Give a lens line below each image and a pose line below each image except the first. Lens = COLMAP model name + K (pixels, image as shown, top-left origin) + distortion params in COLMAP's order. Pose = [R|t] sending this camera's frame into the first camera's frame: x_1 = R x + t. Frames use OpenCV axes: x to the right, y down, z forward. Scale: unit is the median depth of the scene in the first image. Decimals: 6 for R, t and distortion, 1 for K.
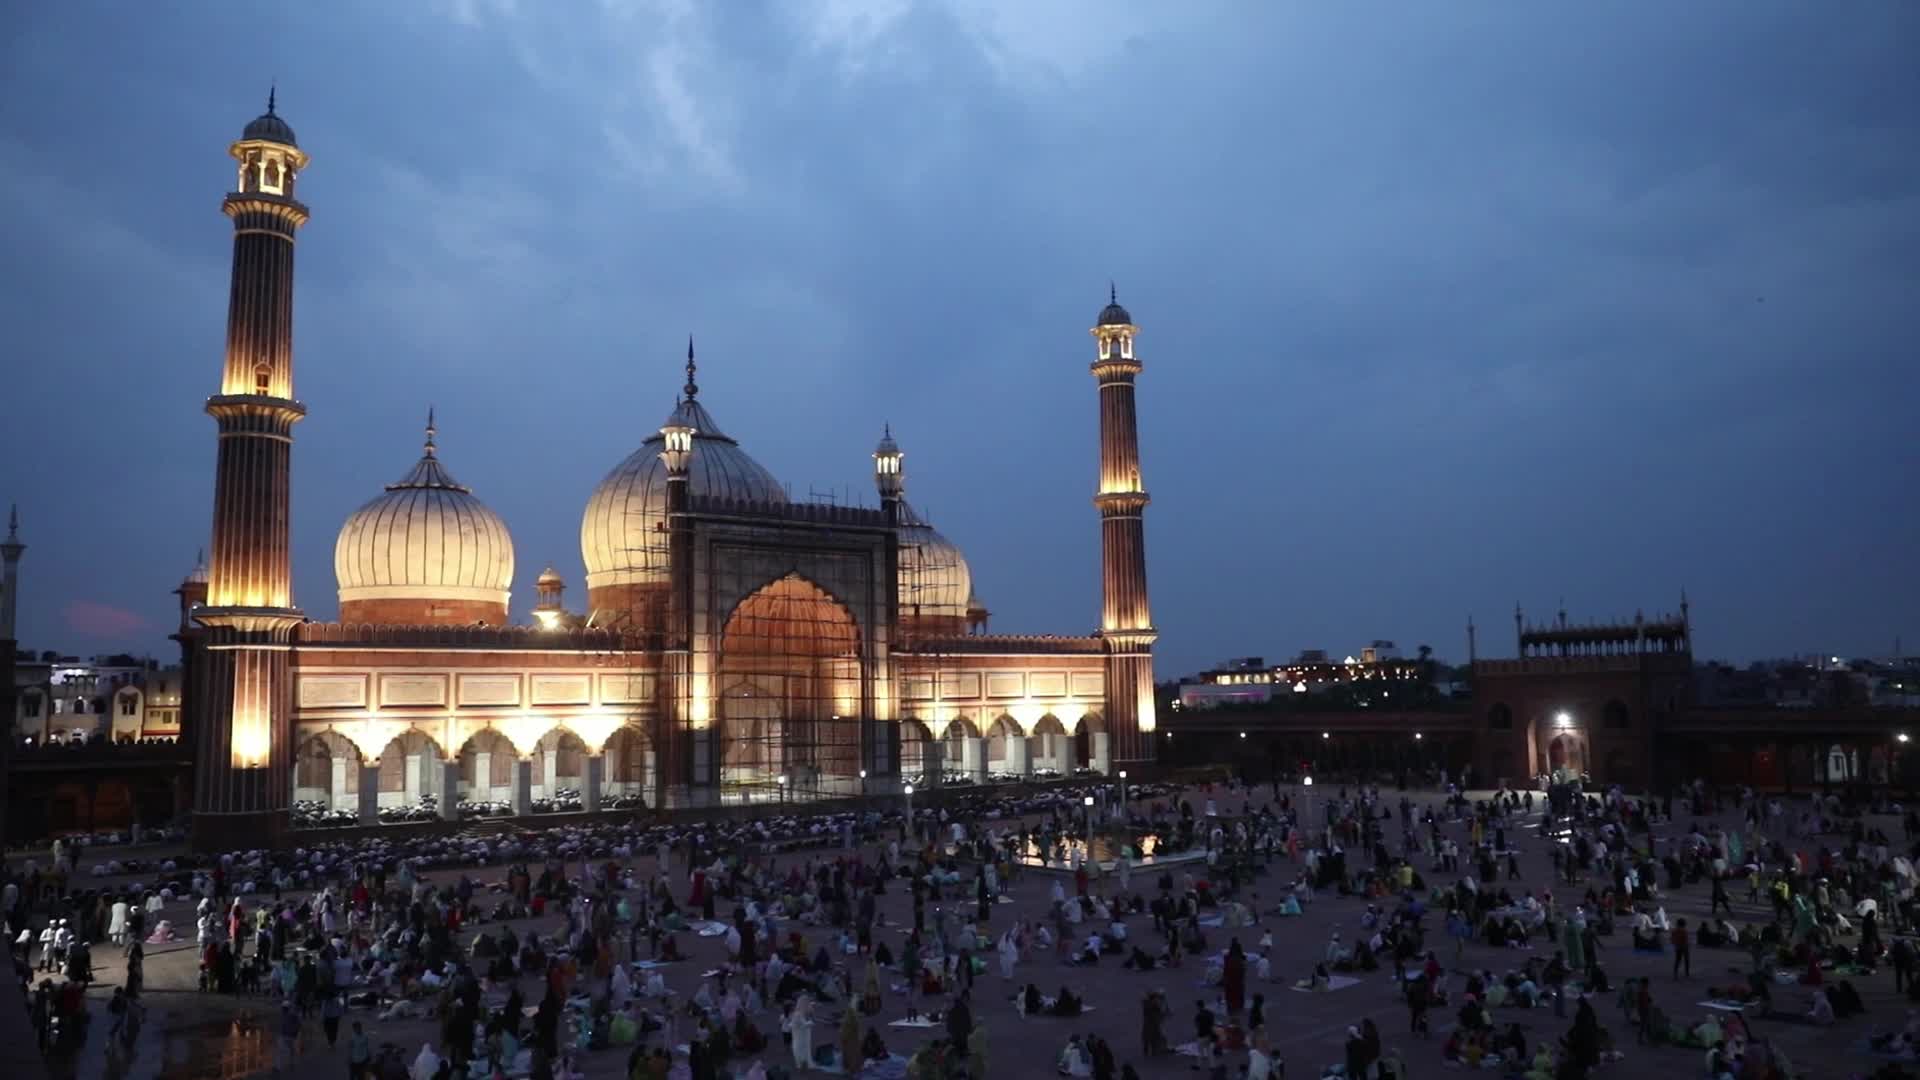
lens RADIAL K [[1337.9, 0, 960.0], [0, 1337.9, 540.0], [0, 0, 1]] dist [-0.113209, 0.104556]
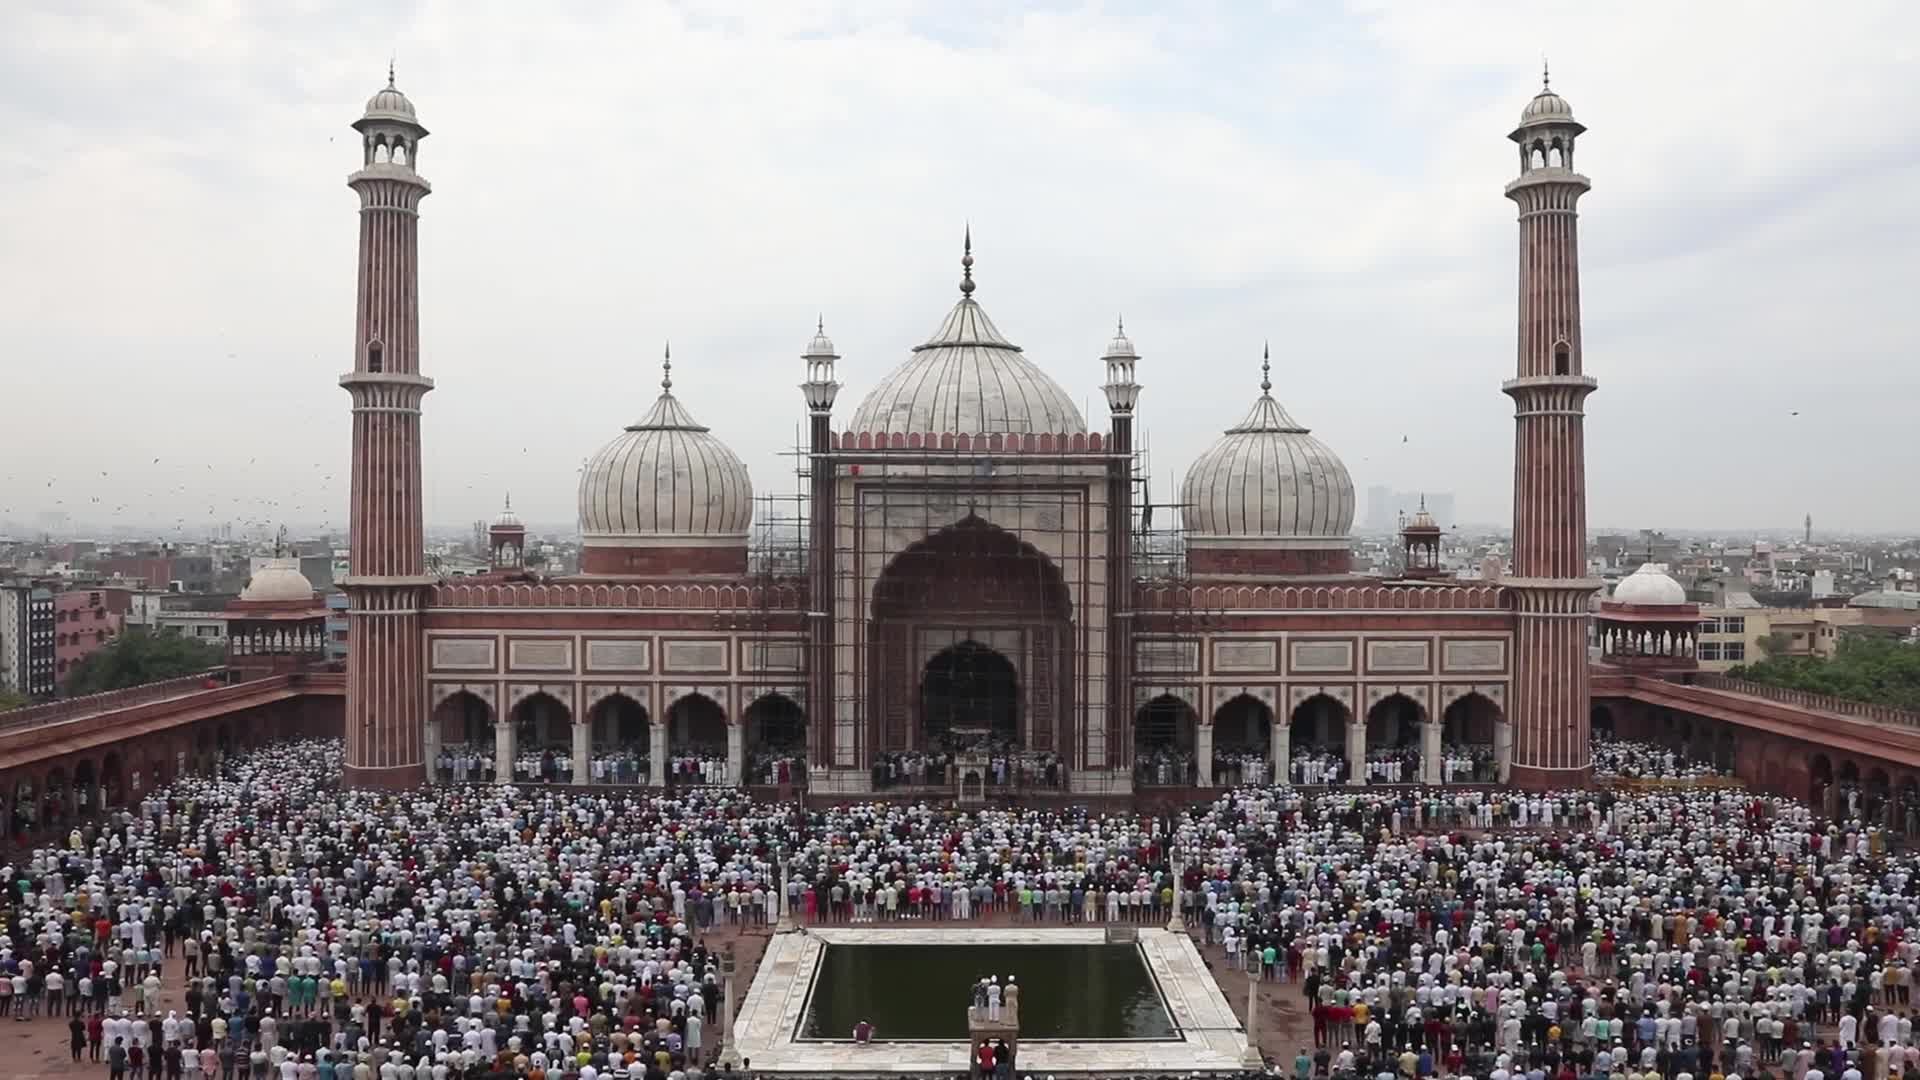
lens RADIAL K [[1337.9, 0, 960.0], [0, 1337.9, 540.0], [0, 0, 1]] dist [-0.113209, 0.104556]
pose [[0.788931, 0.024336, -0.614000, 0.359382], [0.054154, 0.992574, 0.108923, -0.050187], [0.612091, -0.119183, 0.781754, 0.342958]]
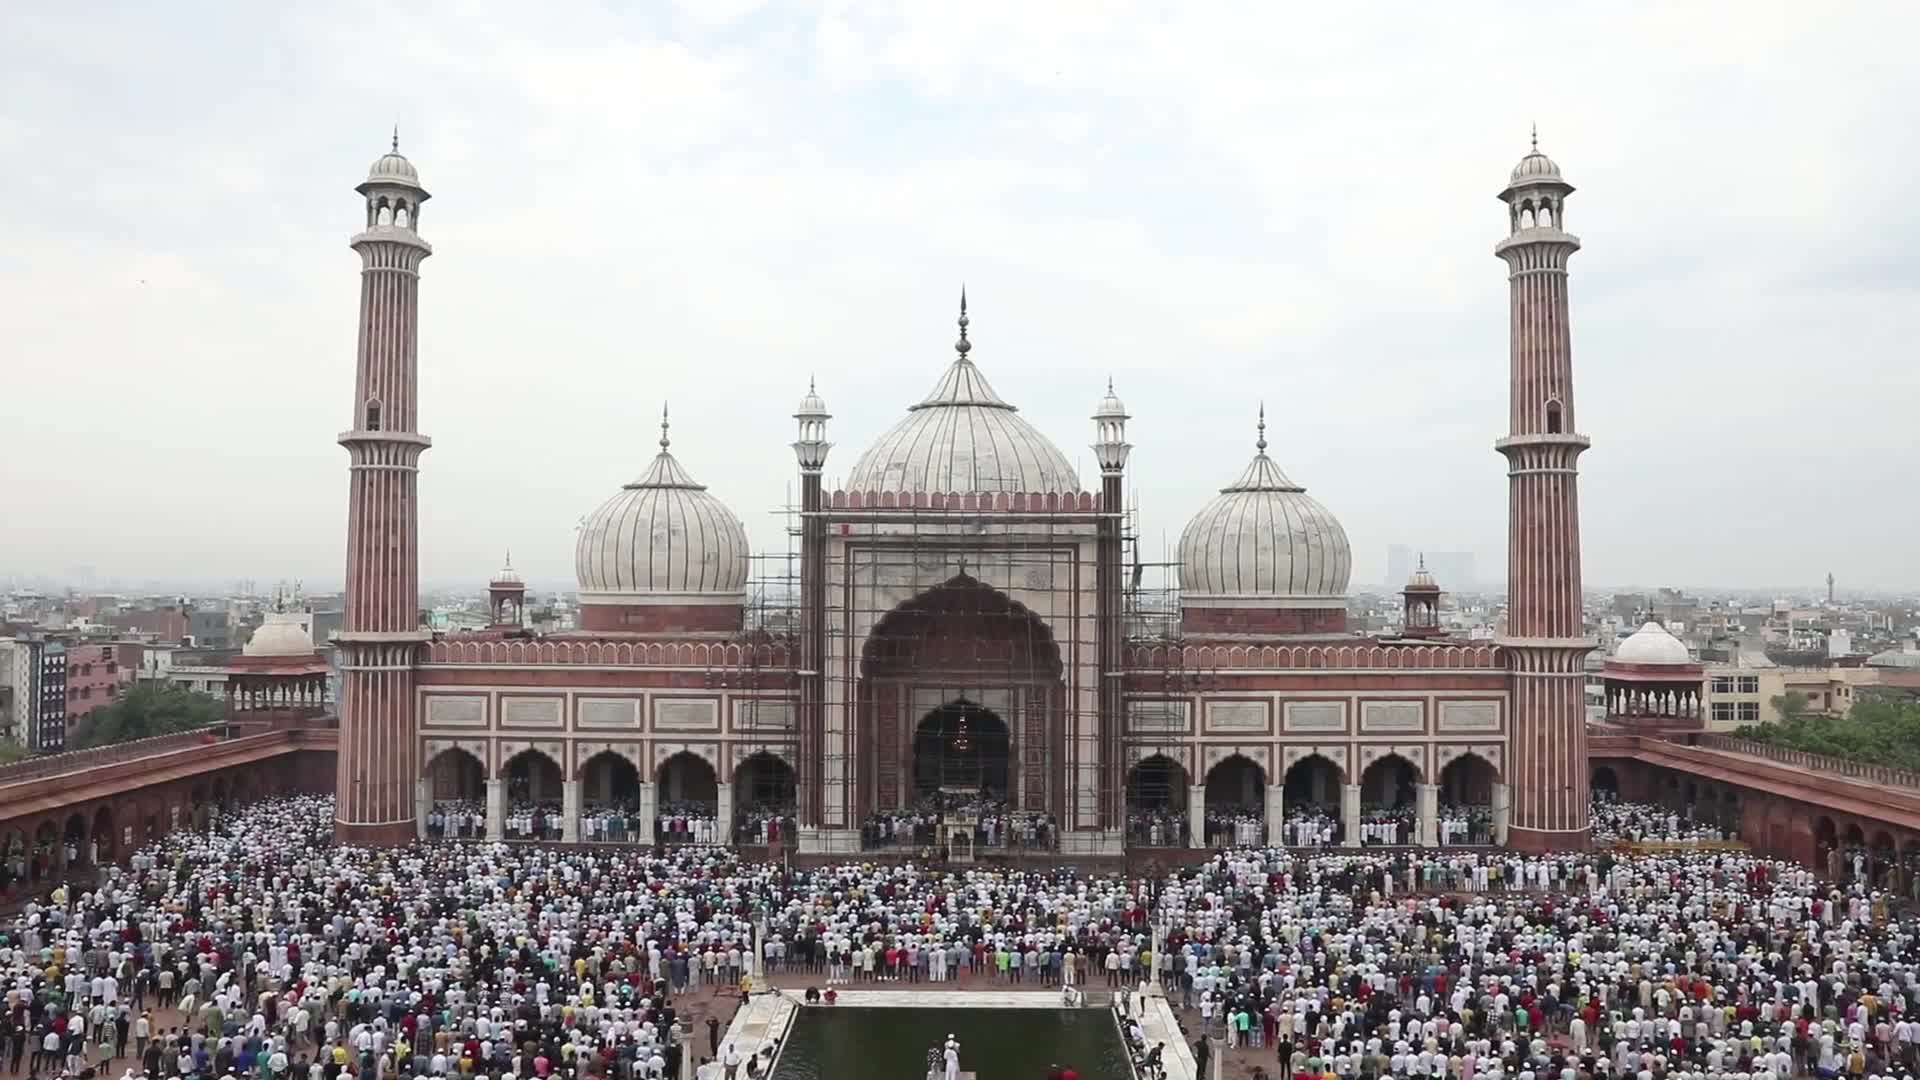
lens RADIAL K [[1337.9, 0, 960.0], [0, 1337.9, 540.0], [0, 0, 1]] dist [-0.113209, 0.104556]
pose [[0.779114, -0.001114, -0.626881, 0.374143], [0.053679, 0.996444, 0.064944, -0.049690], [0.624579, -0.084249, 0.776404, 0.353794]]
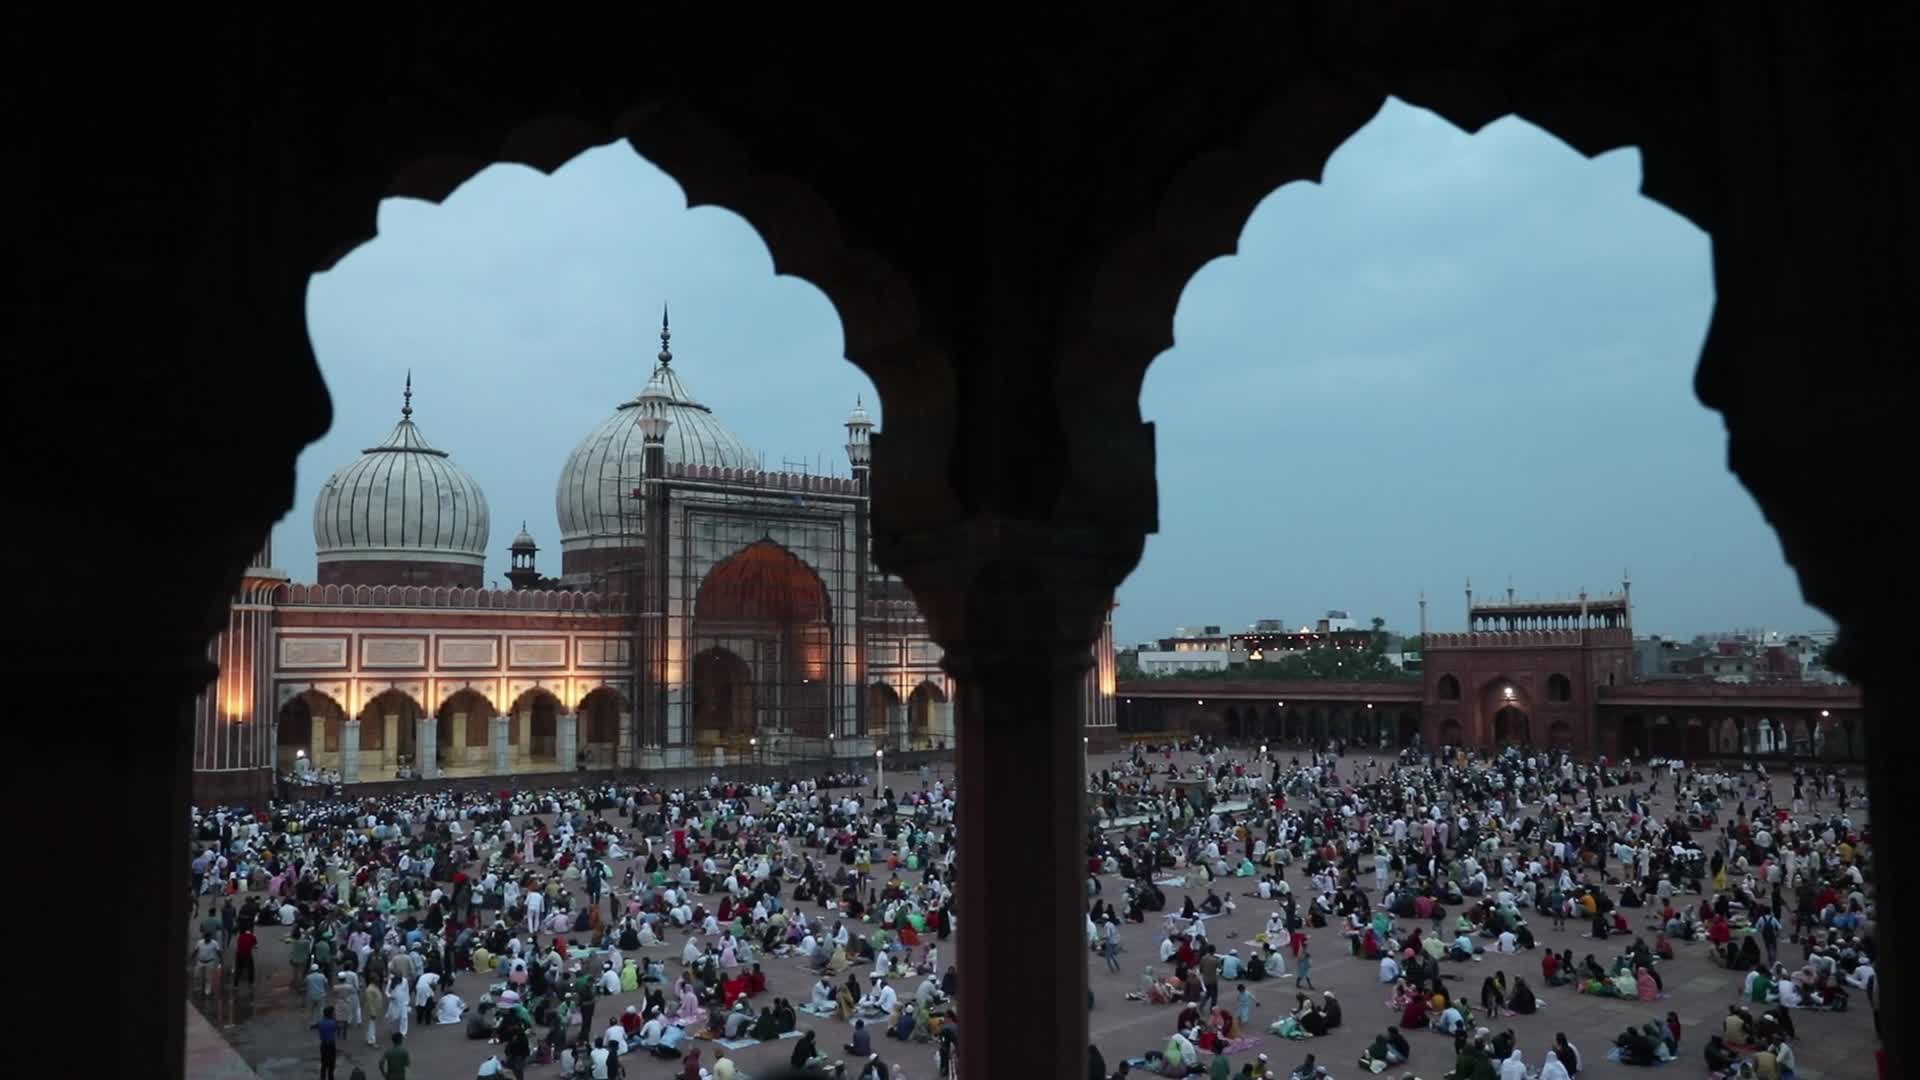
lens RADIAL K [[1337.9, 0, 960.0], [0, 1337.9, 540.0], [0, 0, 1]] dist [-0.113209, 0.104556]
pose [[0.999435, 0.014282, 0.030423, -0.007266], [-0.015126, 0.999502, 0.027683, -0.005663], [-0.030013, -0.028128, 0.999154, -0.023761]]
